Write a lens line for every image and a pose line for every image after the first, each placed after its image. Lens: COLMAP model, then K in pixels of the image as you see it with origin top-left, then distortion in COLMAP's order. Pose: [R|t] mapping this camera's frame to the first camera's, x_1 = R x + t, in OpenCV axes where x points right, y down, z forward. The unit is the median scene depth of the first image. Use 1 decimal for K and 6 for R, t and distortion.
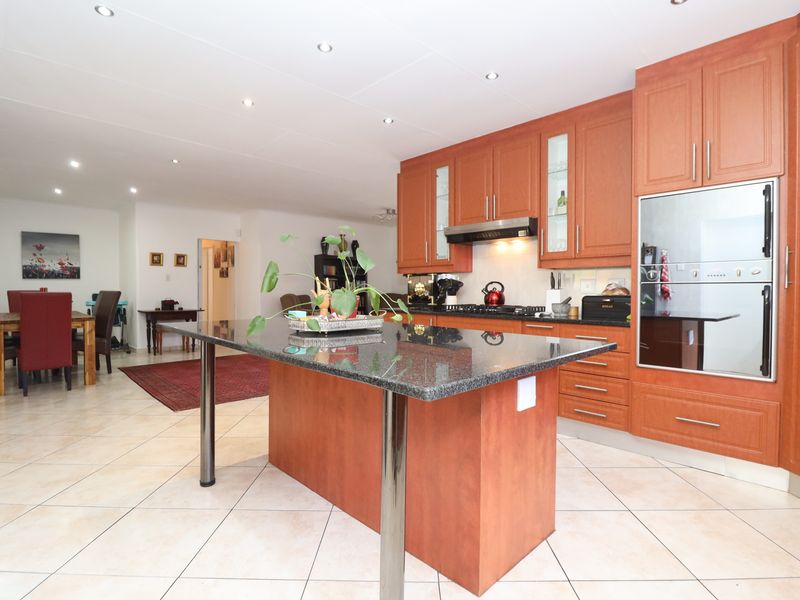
lens RADIAL K [[417.4, 0, 400.4], [0, 417.4, 294.0], [0, 0, 1]] dist [-0.001660, -0.002541]
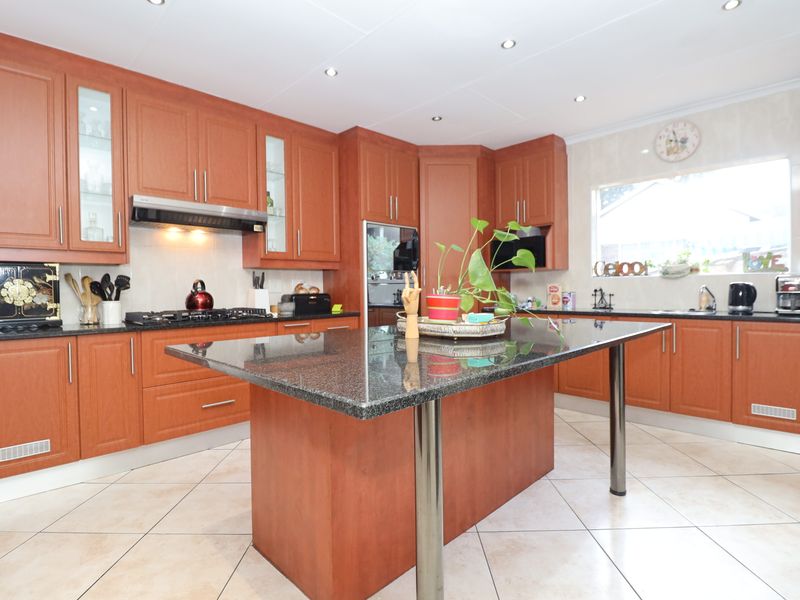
lens RADIAL K [[417.4, 0, 400.4], [0, 417.4, 294.0], [0, 0, 1]] dist [-0.001660, -0.002541]
pose [[-0.011016, -0.016265, 0.999807, -0.646690], [0.025238, 0.999545, 0.016539, -0.007804], [-0.999621, 0.025415, -0.010600, 0.712488]]
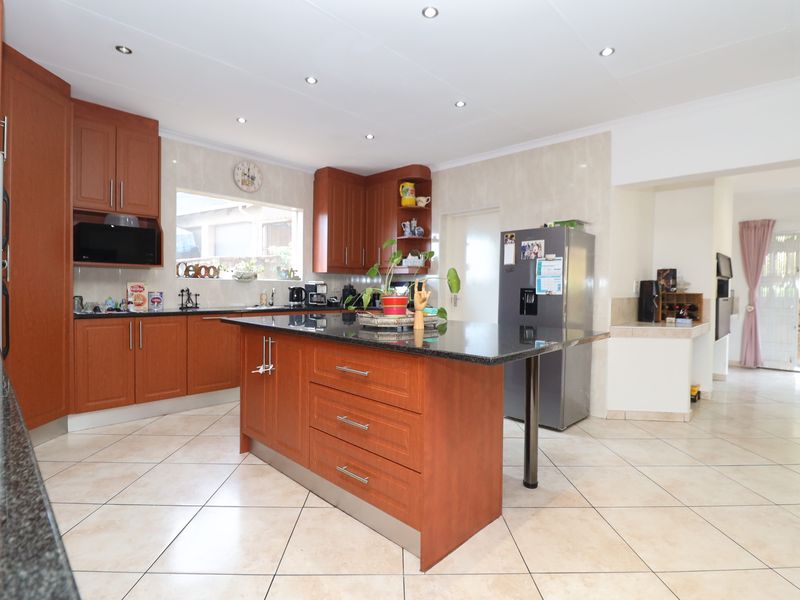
lens RADIAL K [[417.4, 0, 400.4], [0, 417.4, 294.0], [0, 0, 1]] dist [-0.001660, -0.002541]
pose [[-0.999284, -0.017241, -0.033682, -0.072464], [-0.018140, 0.999482, 0.026585, -0.018241], [0.033206, 0.027177, -0.999079, 1.368961]]
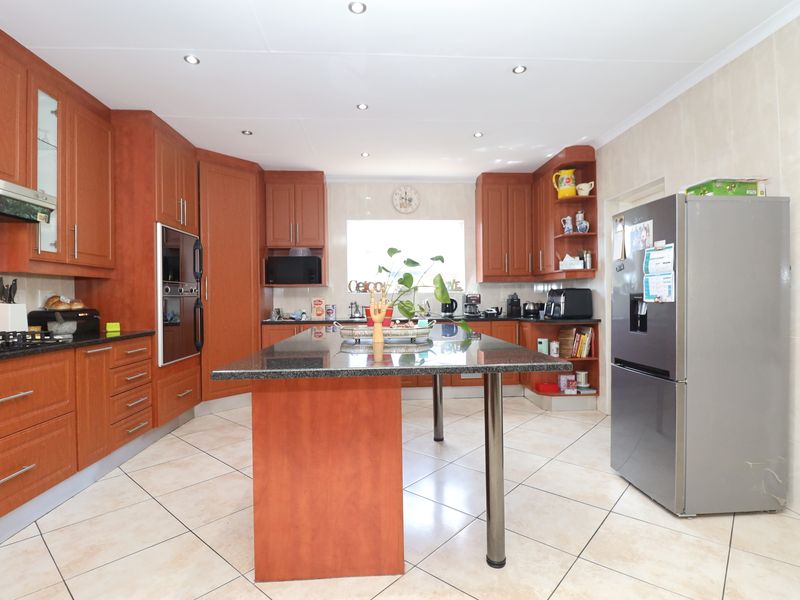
lens RADIAL K [[417.4, 0, 400.4], [0, 417.4, 294.0], [0, 0, 1]] dist [-0.001660, -0.002541]
pose [[-0.759479, 0.011910, 0.650423, -0.565005], [0.018099, 0.999832, 0.002825, -0.018655], [-0.650280, 0.013917, -0.759567, 1.150055]]
